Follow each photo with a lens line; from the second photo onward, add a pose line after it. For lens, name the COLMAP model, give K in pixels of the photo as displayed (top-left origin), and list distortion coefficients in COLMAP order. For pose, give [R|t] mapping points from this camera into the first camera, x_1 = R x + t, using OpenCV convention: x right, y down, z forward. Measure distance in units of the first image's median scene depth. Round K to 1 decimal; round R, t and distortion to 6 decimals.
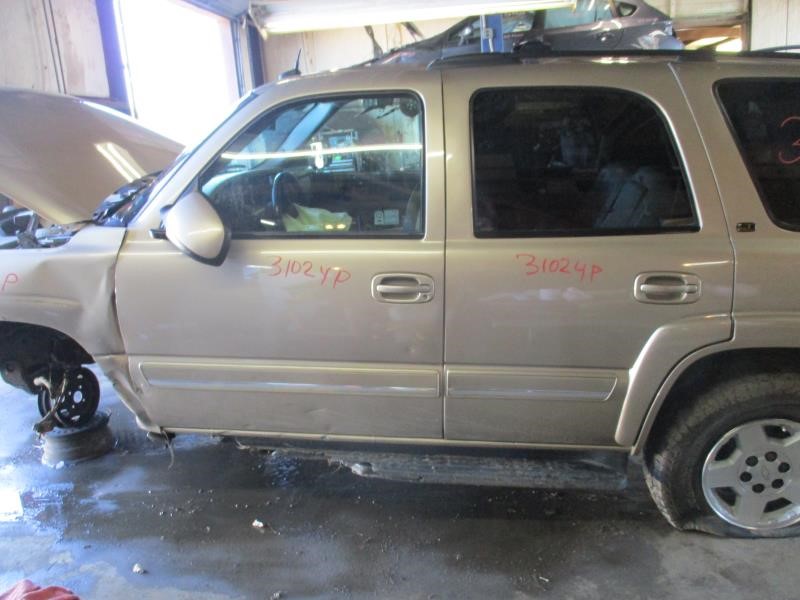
lens RADIAL K [[601.6, 0, 459.8], [0, 601.6, 303.8], [0, 0, 1]] dist [-0.039248, 0.005432]
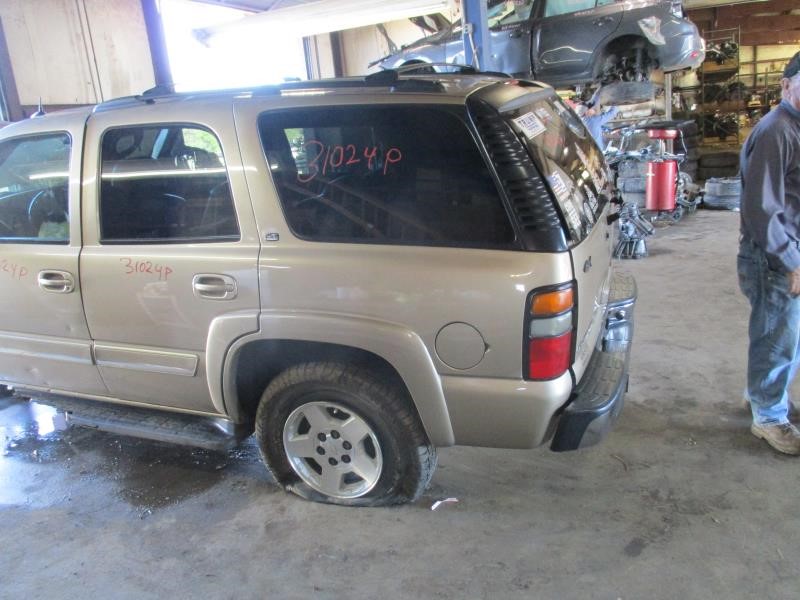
lens RADIAL K [[599.5, 0, 400.0], [0, 599.5, 300.0], [0, 0, 1]] dist [-0.043944, 0.000949]
pose [[0.972962, 0.033251, -0.228561, 0.895264], [-0.029321, 0.999358, 0.020571, -0.032560], [0.229098, -0.013313, 0.973312, -0.102054]]
